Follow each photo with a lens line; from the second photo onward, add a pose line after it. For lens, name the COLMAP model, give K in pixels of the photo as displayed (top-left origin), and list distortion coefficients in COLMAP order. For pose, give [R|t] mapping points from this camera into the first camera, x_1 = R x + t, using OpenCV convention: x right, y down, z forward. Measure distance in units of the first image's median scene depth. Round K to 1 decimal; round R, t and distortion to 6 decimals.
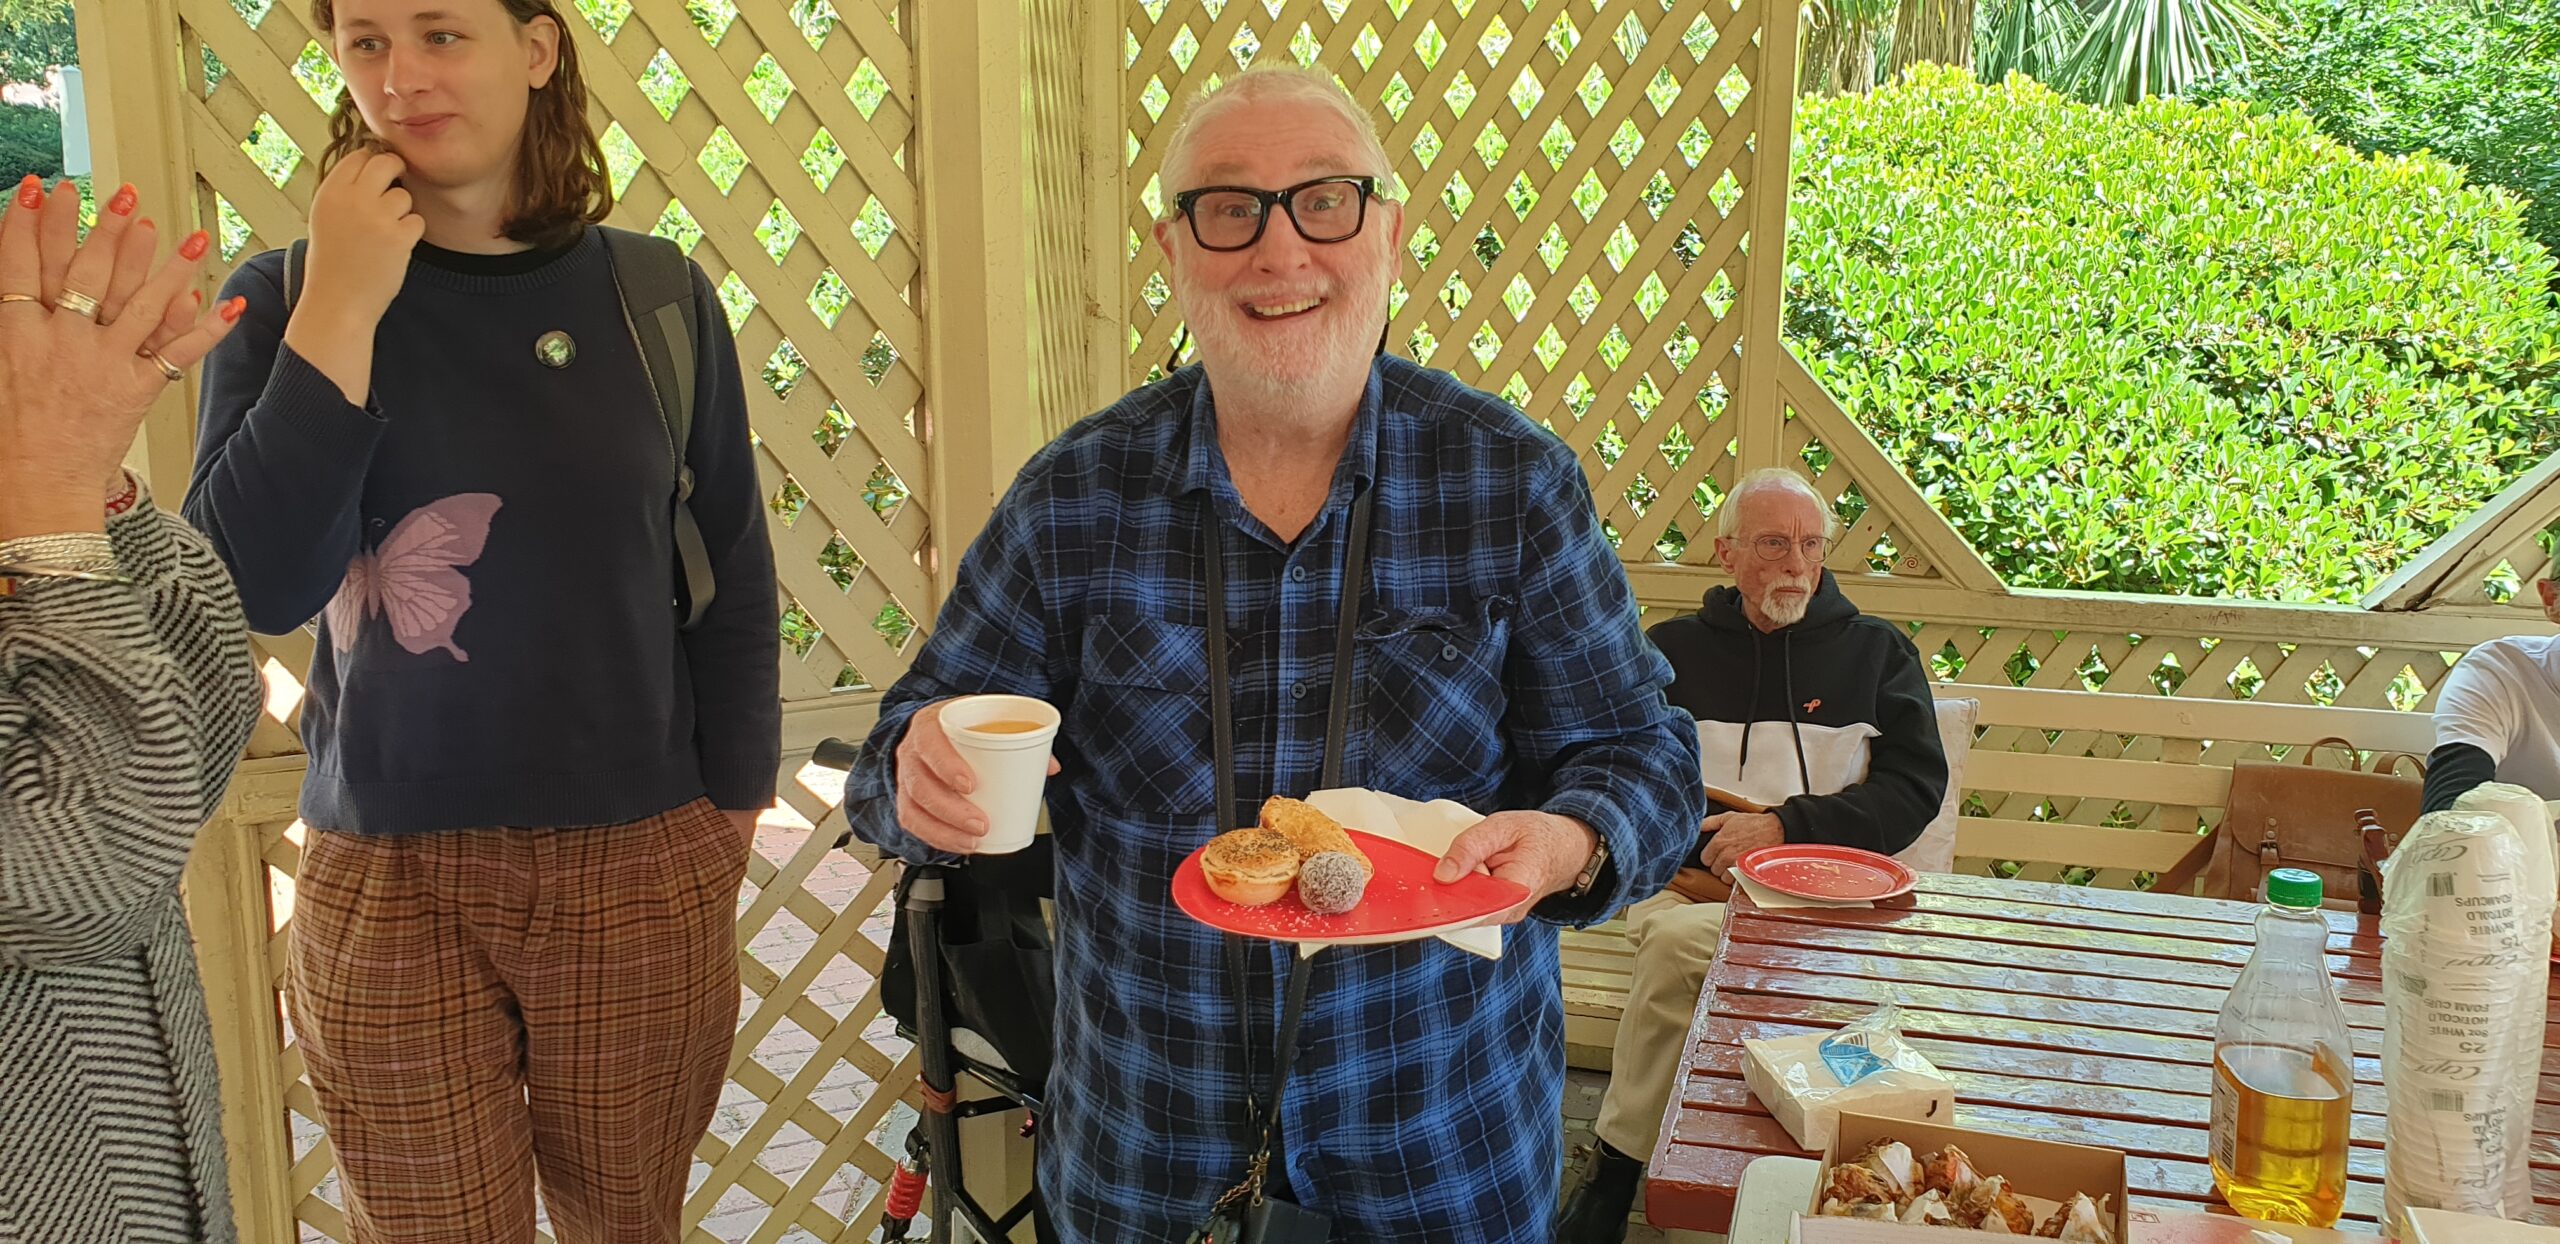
lens RADIAL K [[1806.5, 0, 1397.2], [0, 1806.5, 627.1], [0, 0, 1]] dist [-0.000198, 0.003803]
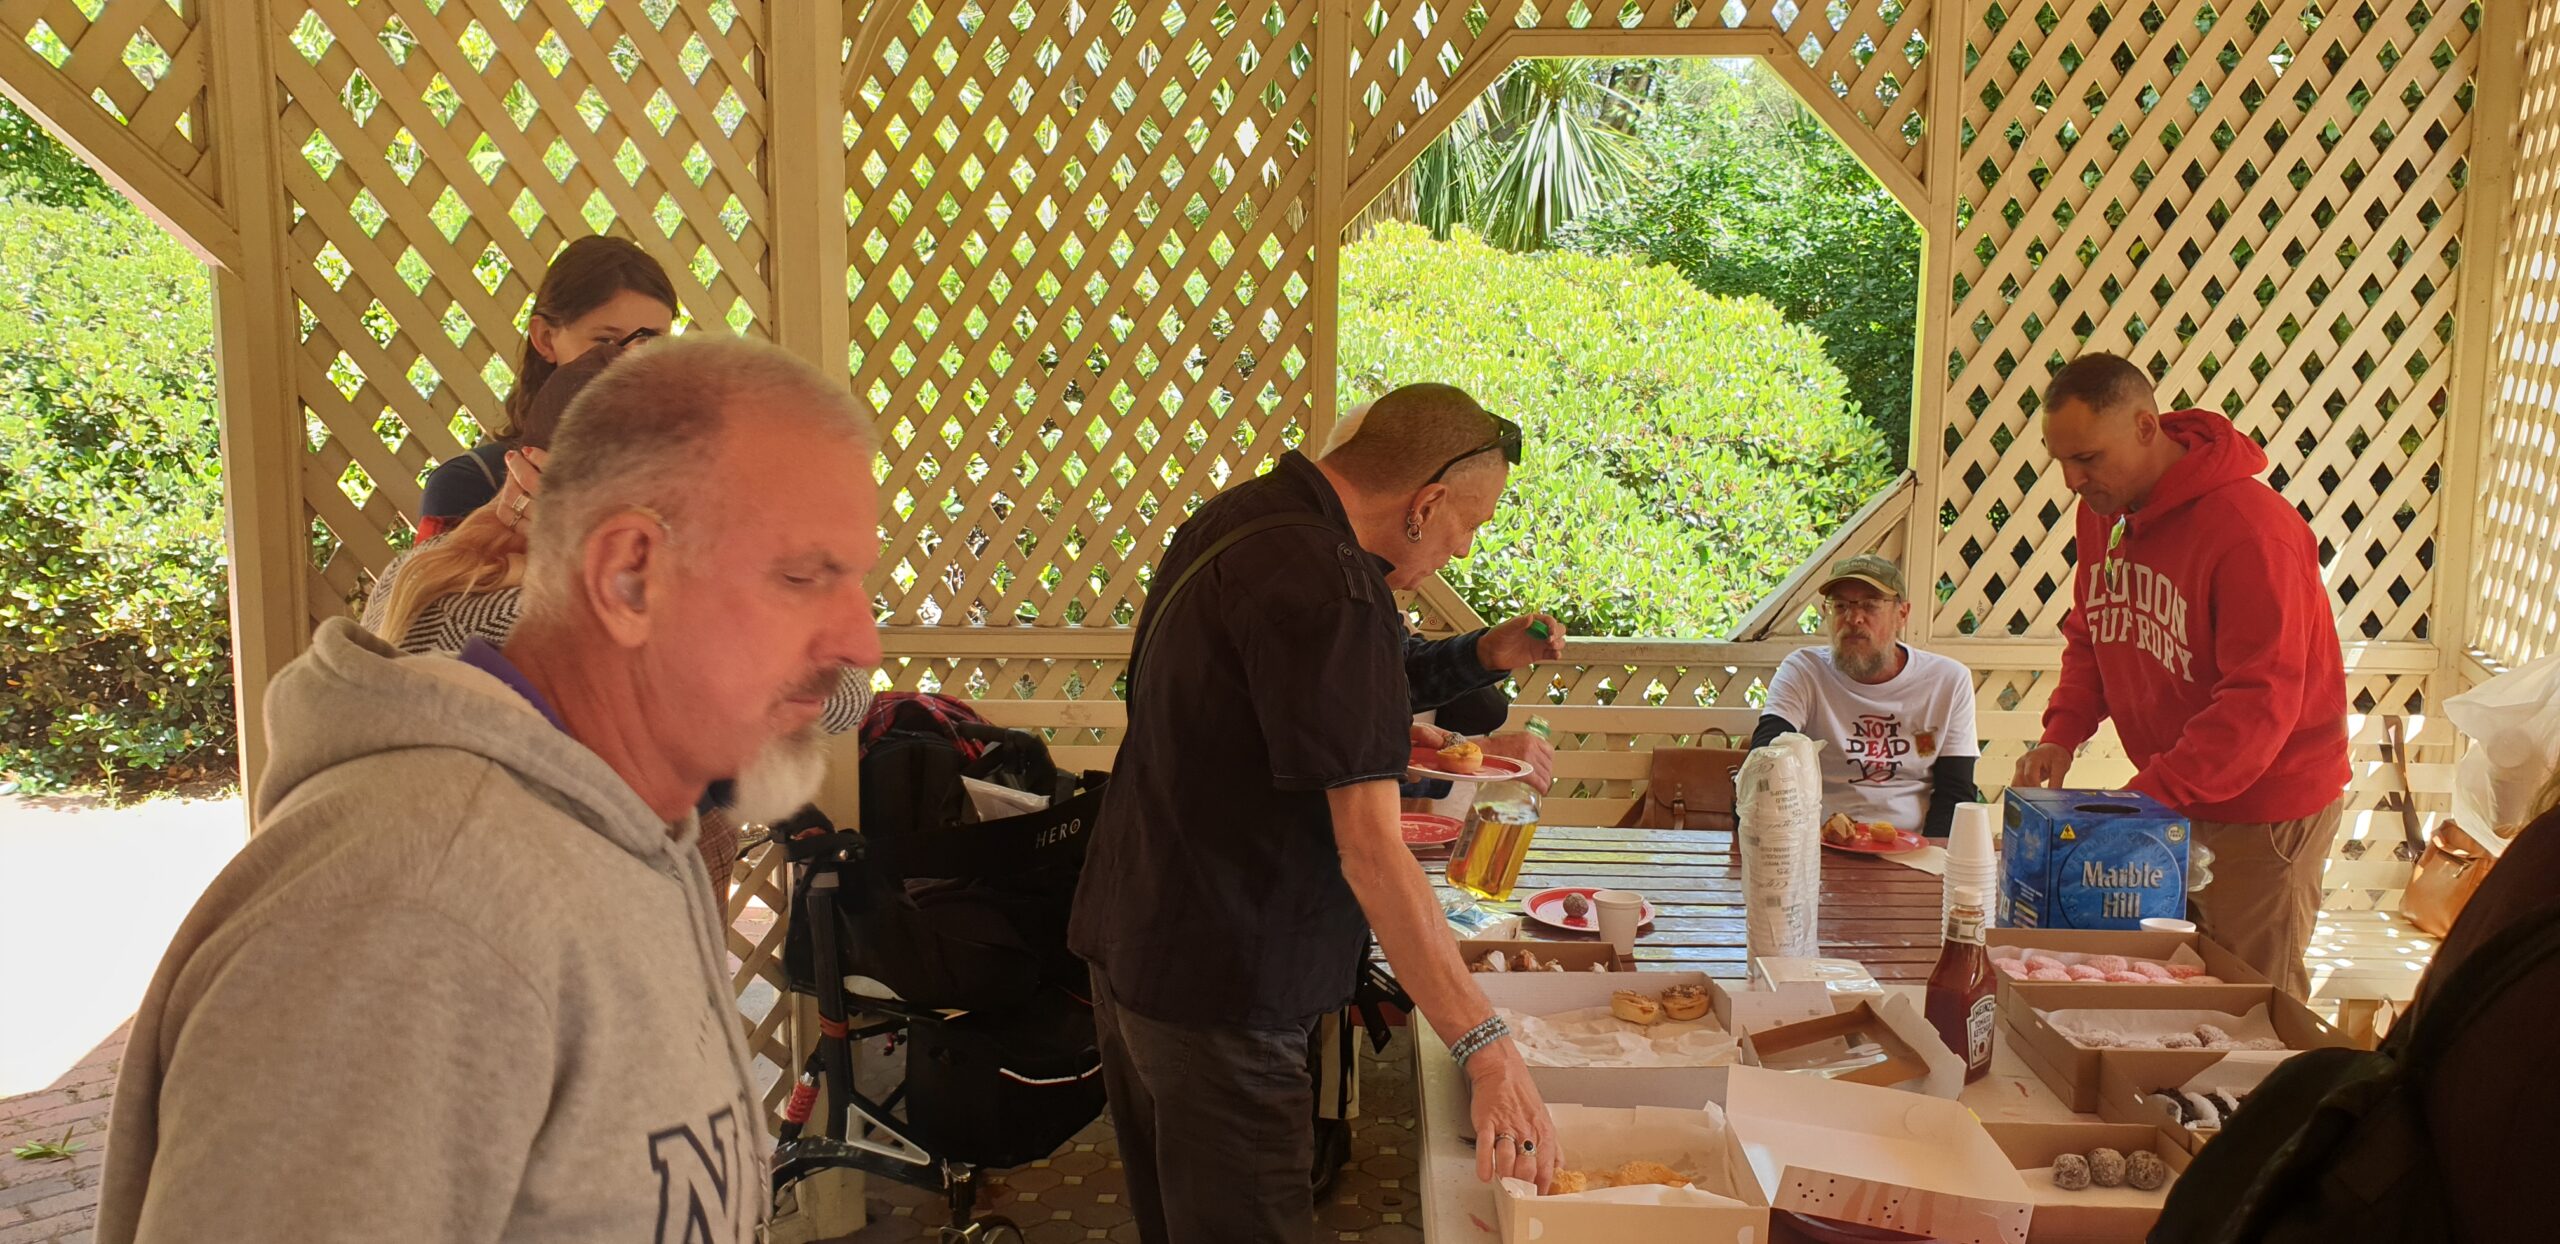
lens RADIAL K [[1939.7, 0, 1280.0], [0, 1939.7, 622.0], [0, 0, 1]] dist [0.026626, -0.010454]
pose [[0.966894, -0.042057, 0.251687, -0.158032], [0.051451, 0.998199, -0.030856, 0.003226], [-0.249936, 0.042784, 0.967317, -0.322438]]
